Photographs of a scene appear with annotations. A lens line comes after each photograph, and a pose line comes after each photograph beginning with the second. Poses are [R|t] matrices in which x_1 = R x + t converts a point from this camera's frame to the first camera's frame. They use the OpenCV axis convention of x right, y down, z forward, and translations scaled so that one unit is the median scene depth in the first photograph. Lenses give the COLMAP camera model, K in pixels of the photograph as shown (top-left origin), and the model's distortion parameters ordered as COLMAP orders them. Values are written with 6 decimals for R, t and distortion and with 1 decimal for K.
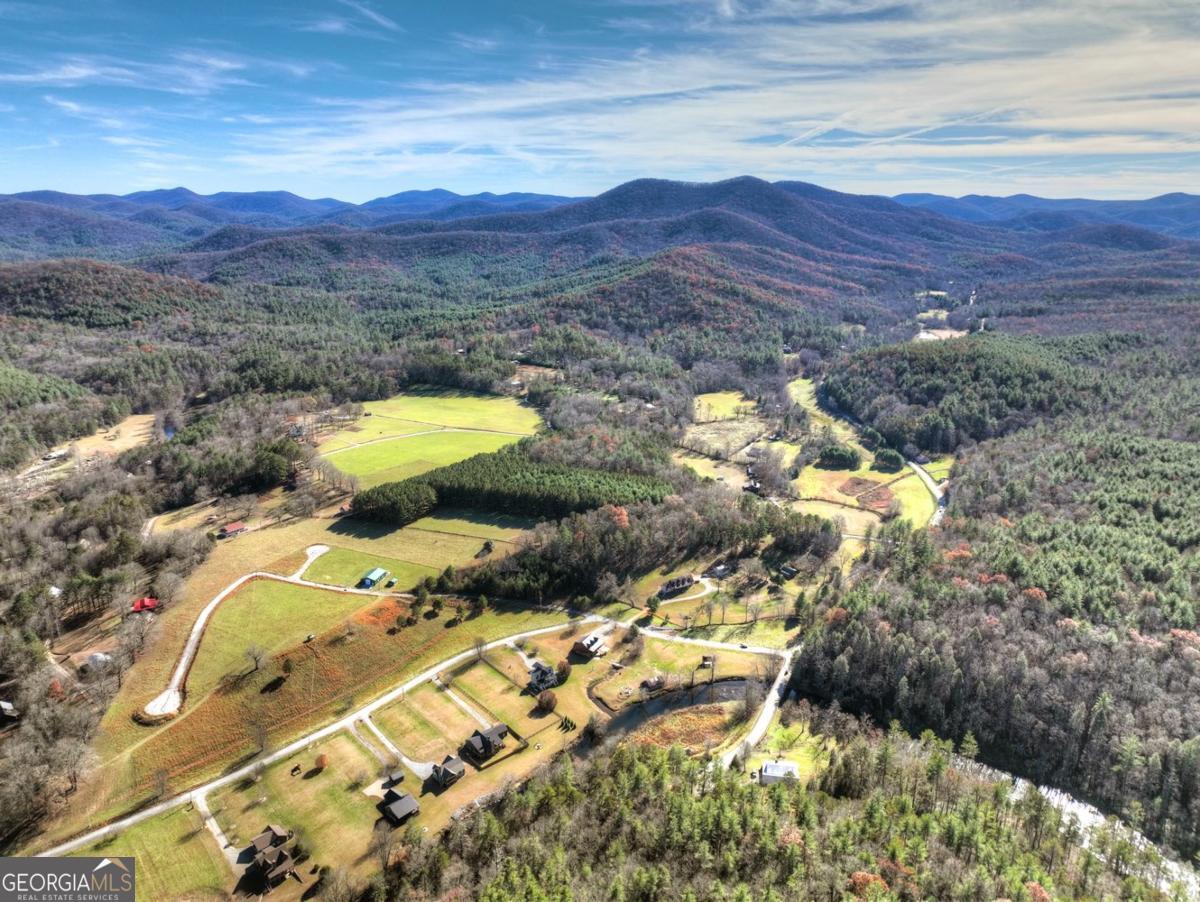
lens RADIAL K [[840.3, 0, 611.0], [0, 840.3, 449.9], [0, 0, 1]] dist [0.001041, 0.014452]
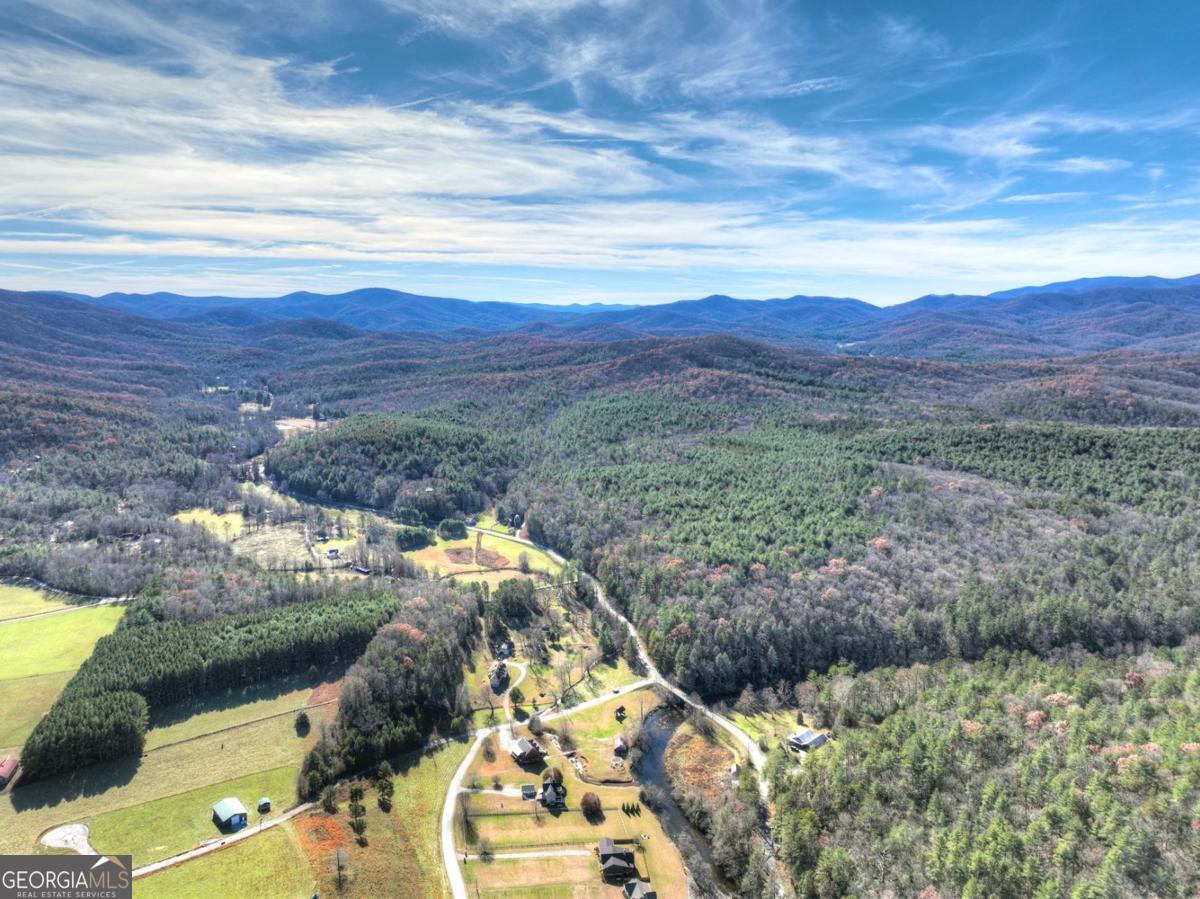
lens RADIAL K [[840.3, 0, 594.9], [0, 840.3, 452.8], [0, 0, 1]] dist [0.001041, 0.014452]
pose [[0.591051, -0.152531, 0.792081, -0.742313], [0.235712, 0.971758, 0.011242, -0.095624], [-0.771426, 0.180058, 0.610312, 0.326867]]
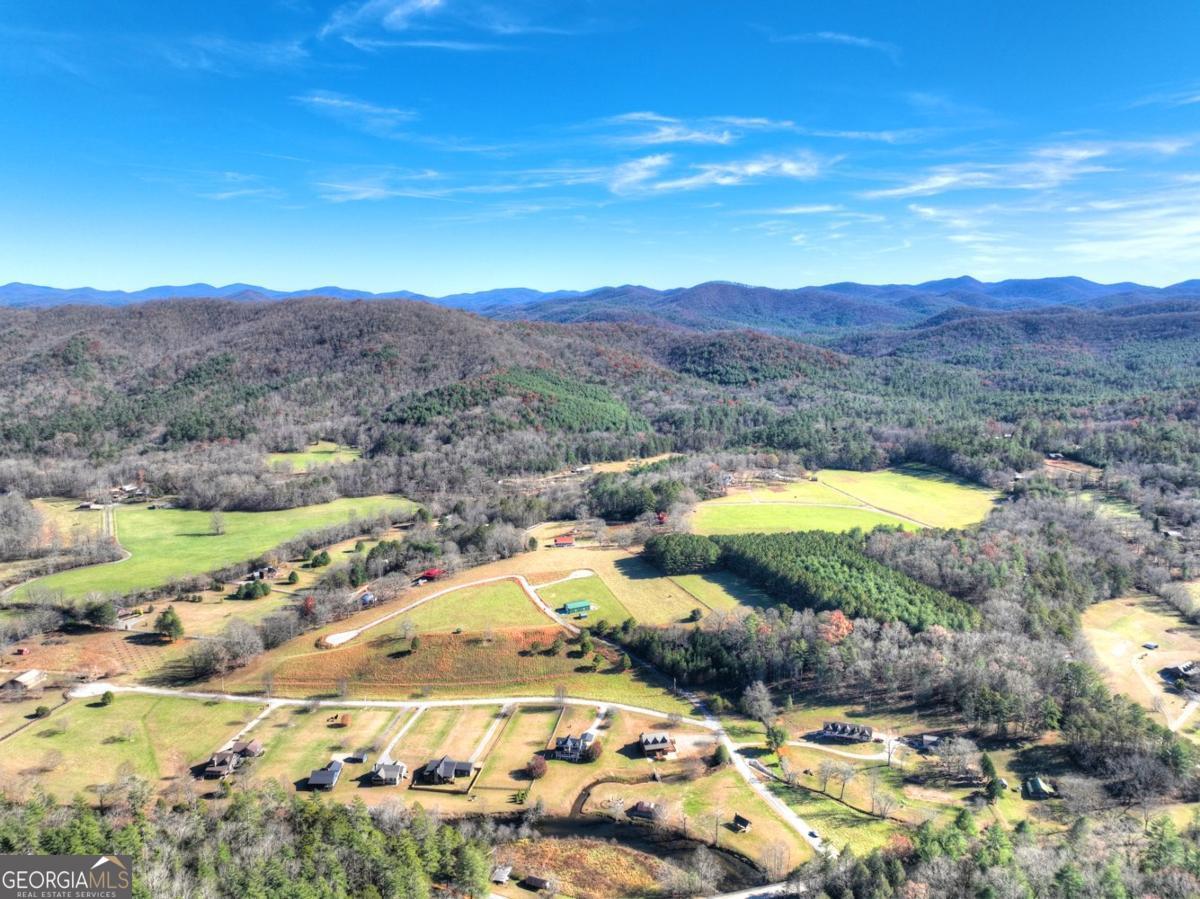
lens RADIAL K [[840.3, 0, 602.6], [0, 840.3, 448.9], [0, 0, 1]] dist [0.001041, 0.014452]
pose [[0.630333, 0.127337, -0.765811, 0.597132], [-0.204833, 0.978780, -0.005847, -0.044982], [0.748815, 0.160549, 0.643040, 0.400413]]
